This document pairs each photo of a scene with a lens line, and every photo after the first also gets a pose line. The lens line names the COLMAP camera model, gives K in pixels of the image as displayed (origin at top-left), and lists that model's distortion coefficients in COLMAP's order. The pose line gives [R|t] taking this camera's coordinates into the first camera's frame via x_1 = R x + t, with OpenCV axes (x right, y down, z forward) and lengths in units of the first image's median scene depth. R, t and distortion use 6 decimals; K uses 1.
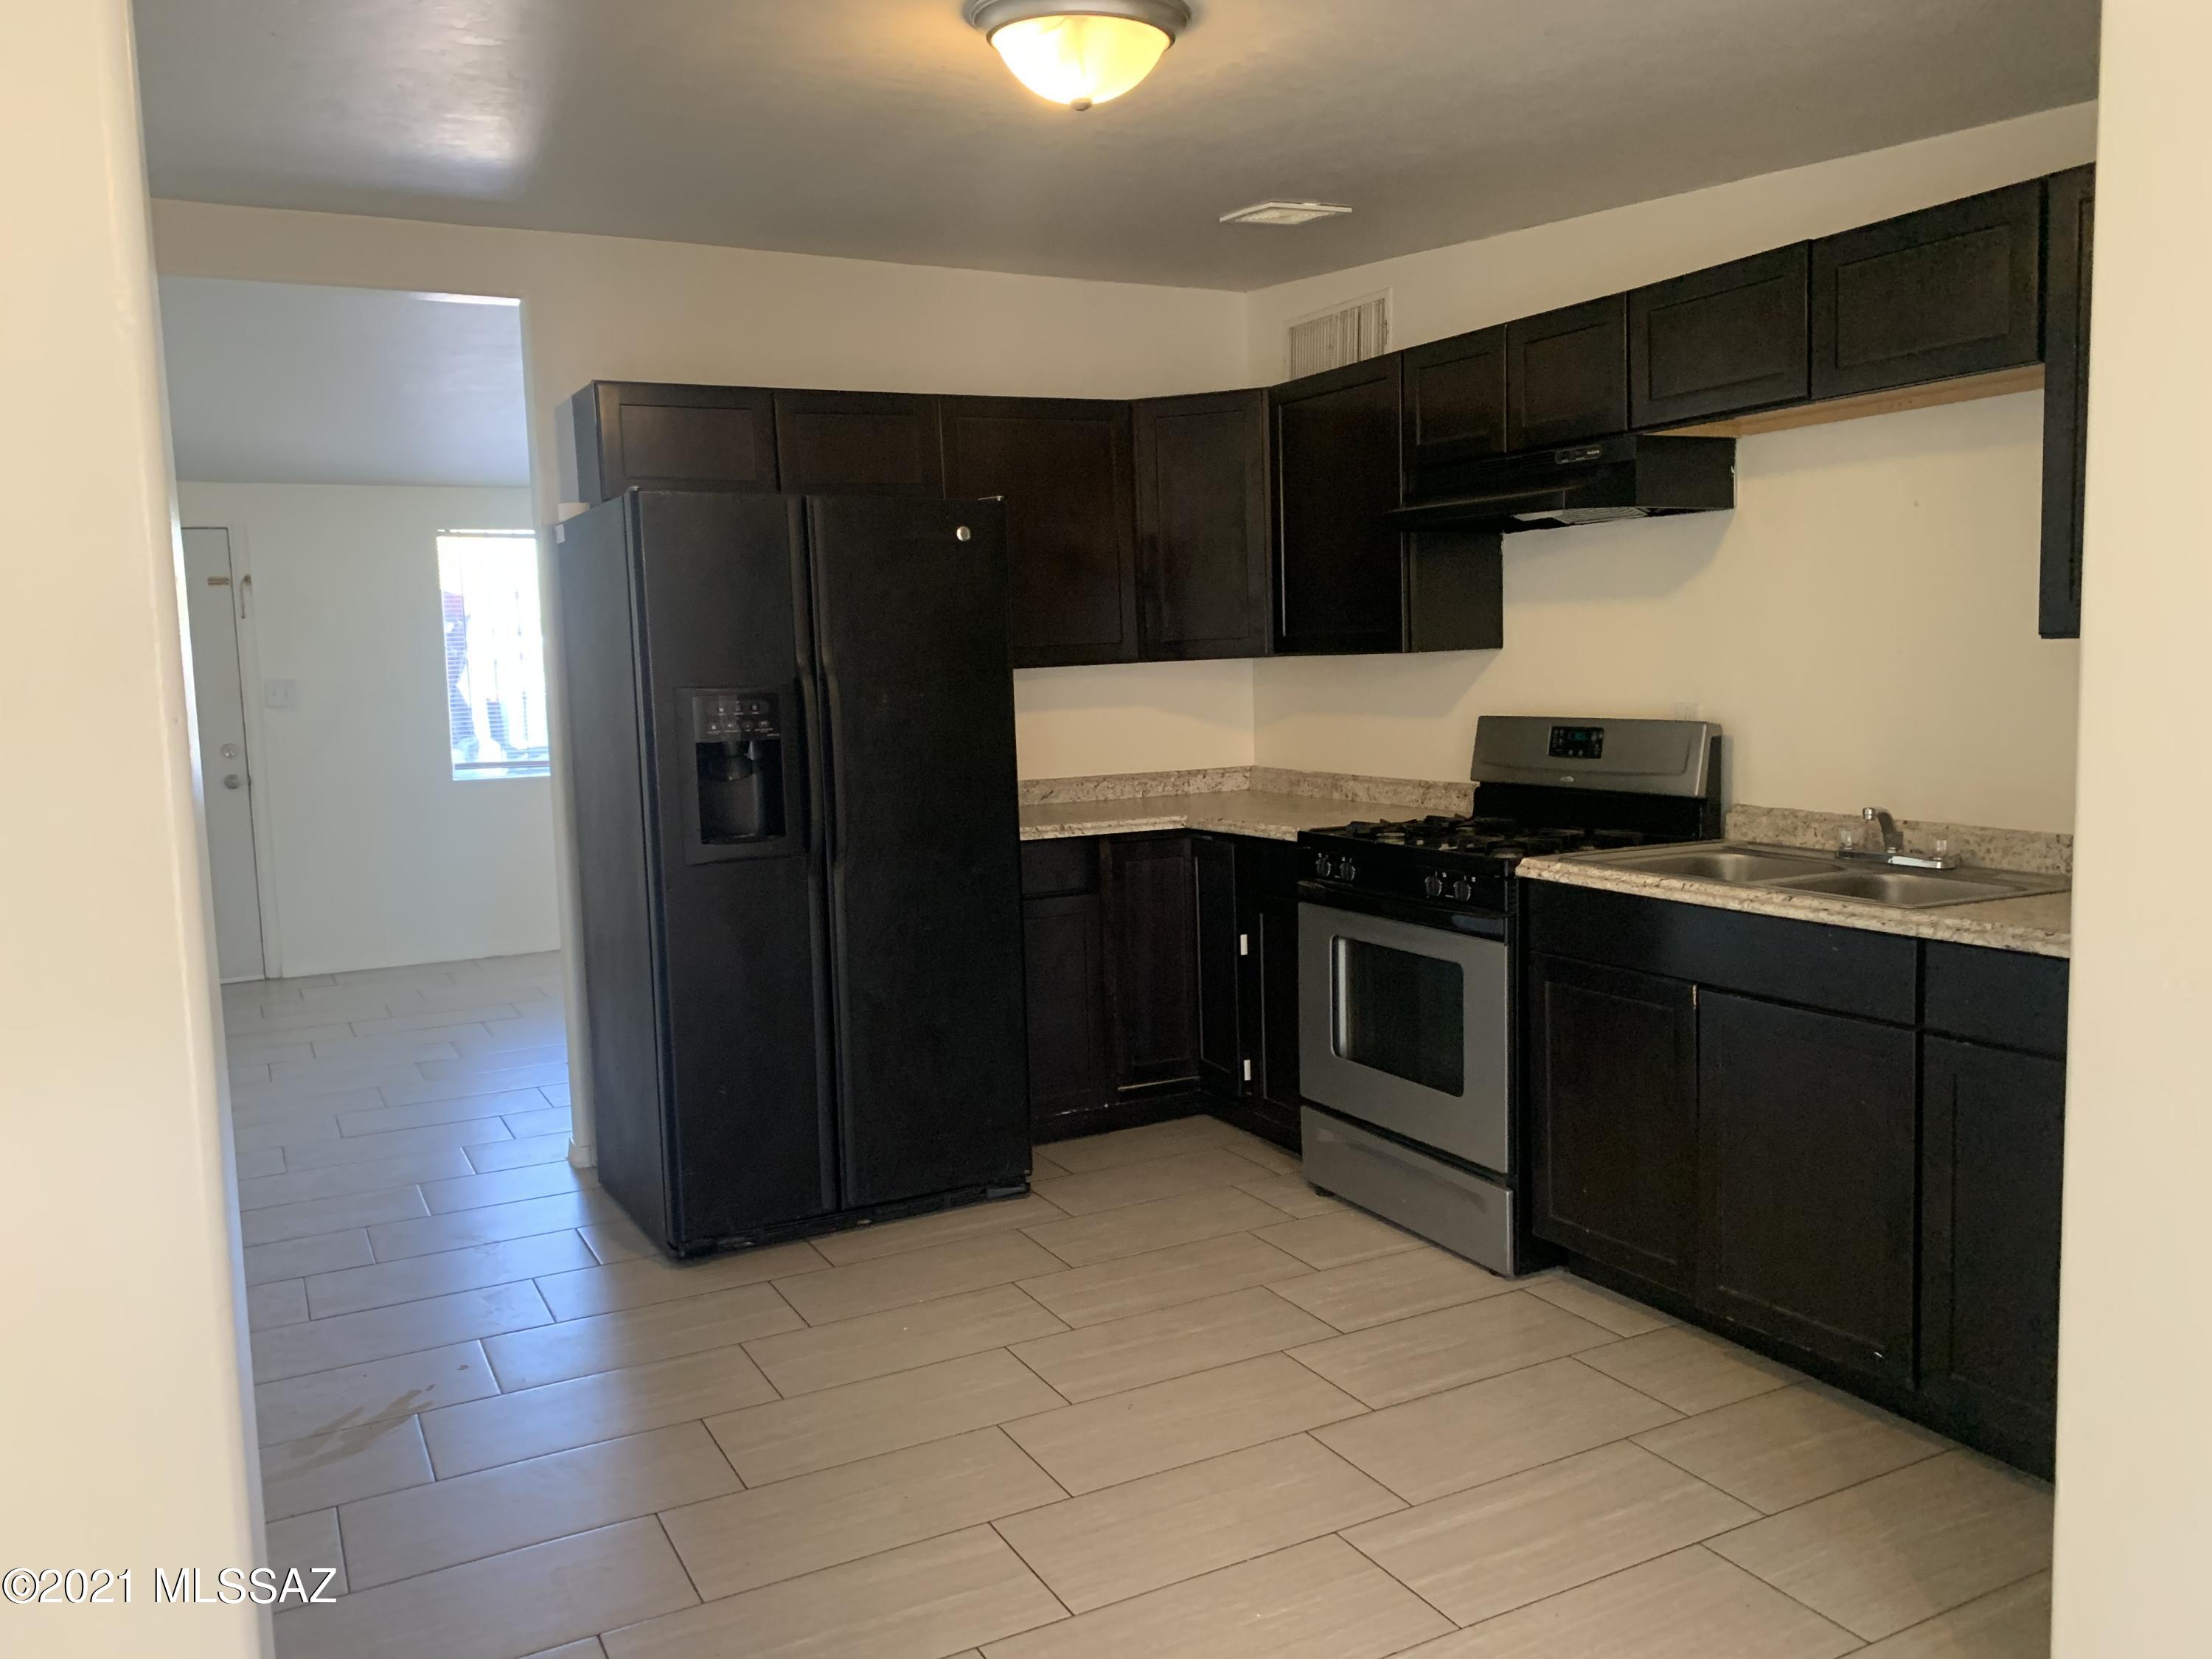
lens RADIAL K [[1686.0, 0, 1106.0], [0, 1686.0, 829.5], [0, 0, 1]] dist [0.050443, -0.004447]
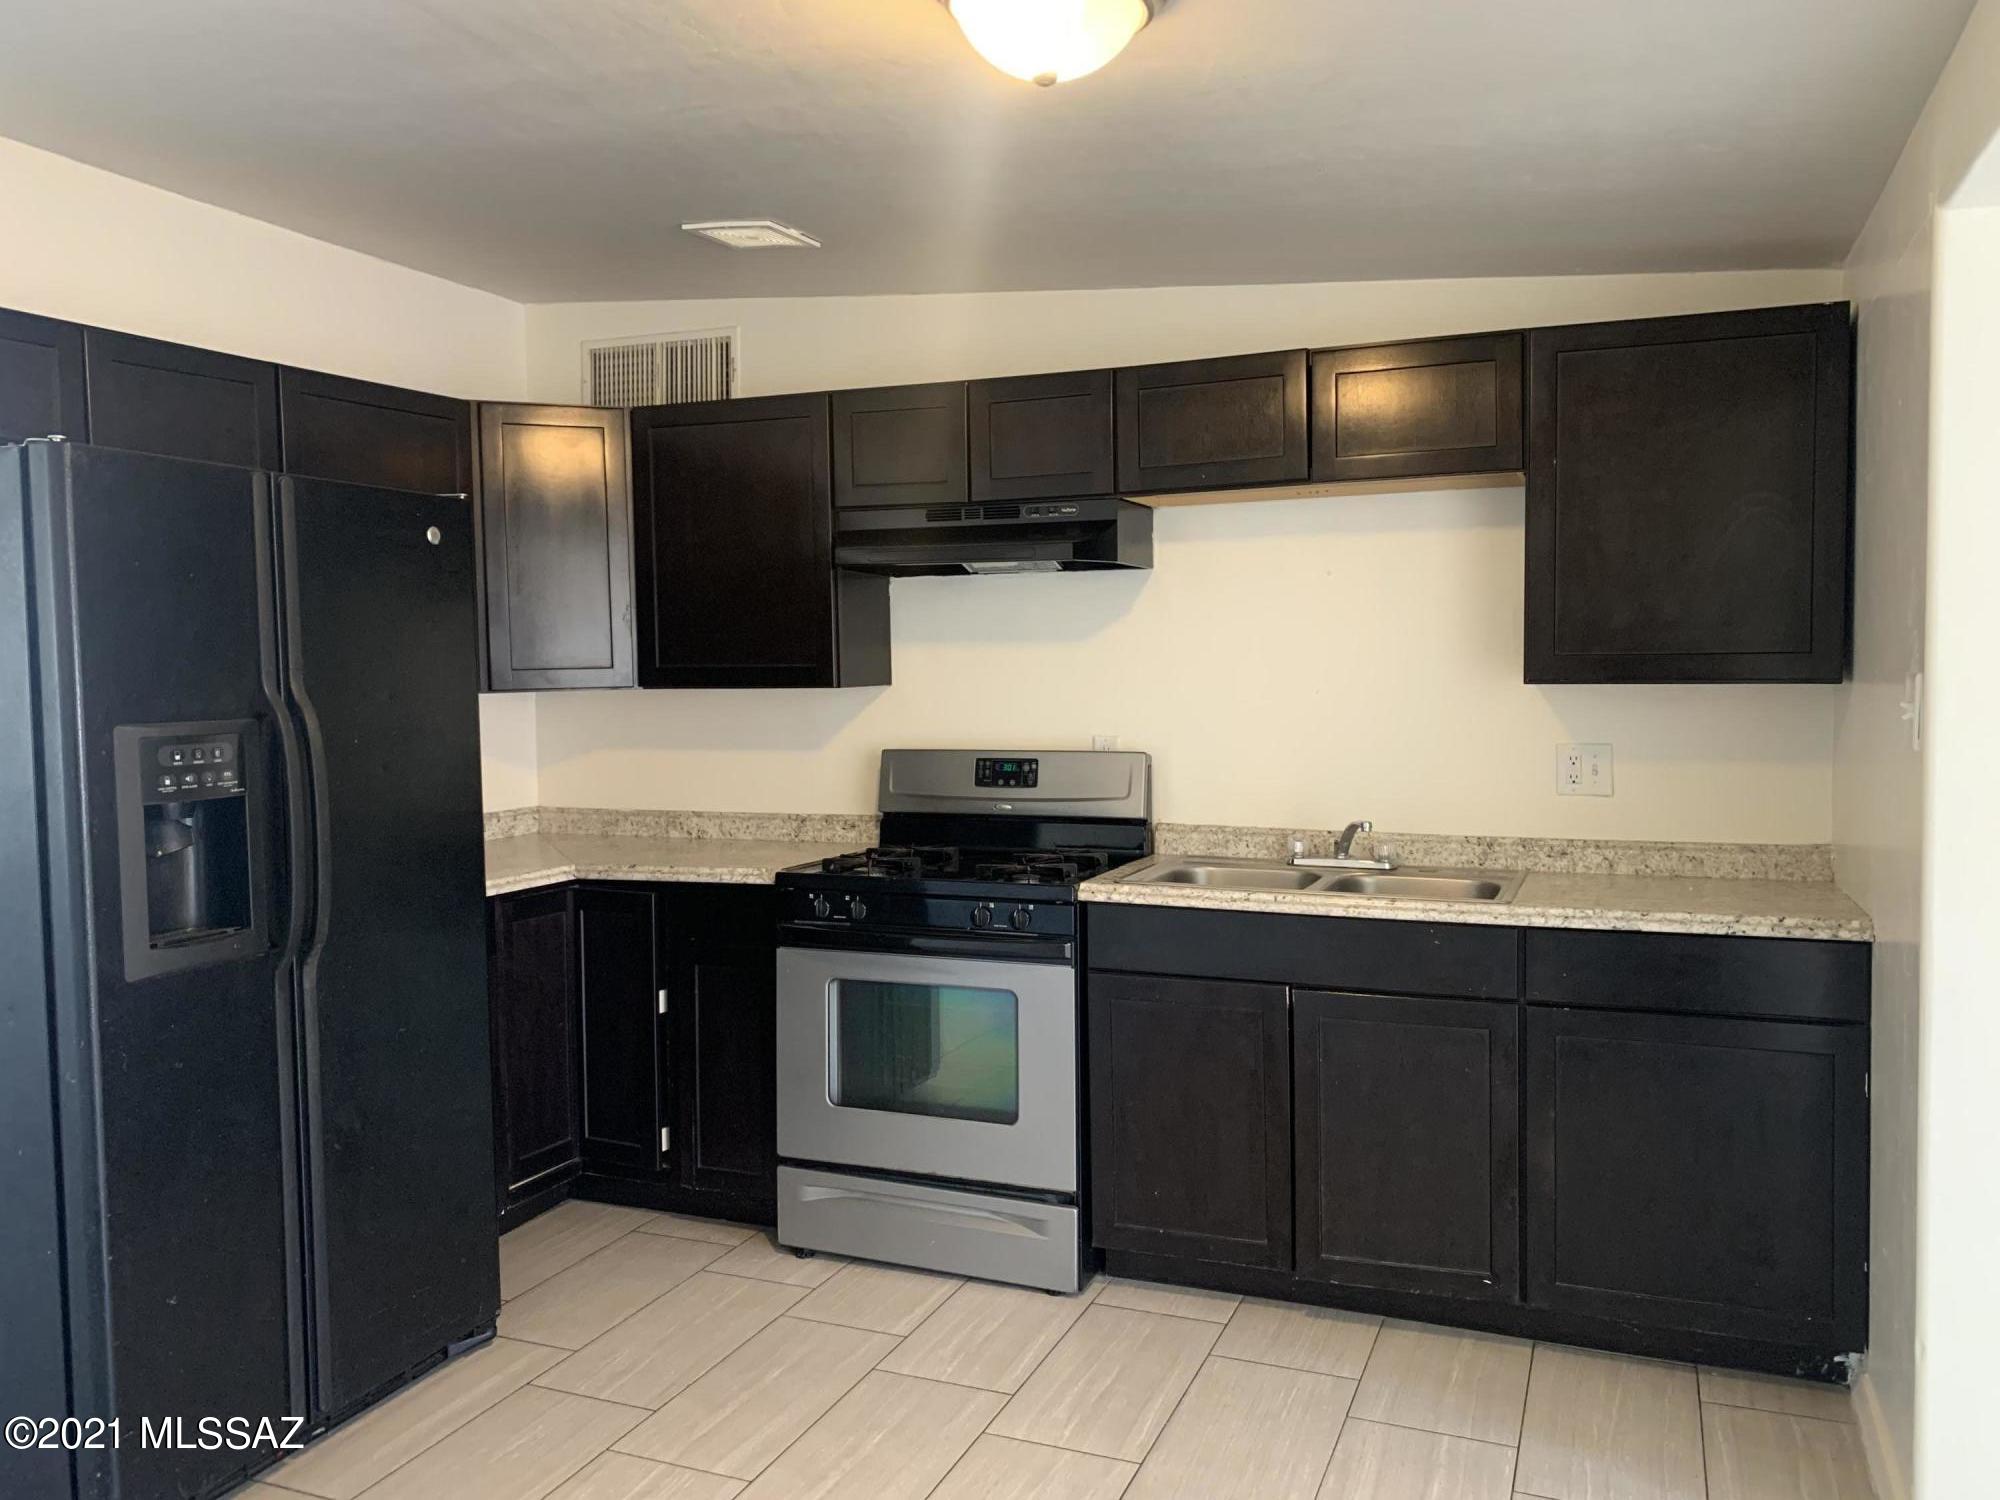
lens RADIAL K [[1536.7, 0, 1000.4], [0, 1536.7, 742.0], [0, 0, 1]] dist [0.062264, -0.067026]
pose [[0.770793, -0.012104, 0.636971, -0.345344], [0.055728, 0.997268, -0.048485, -0.023784], [-0.634644, 0.072869, 0.769362, 0.249805]]
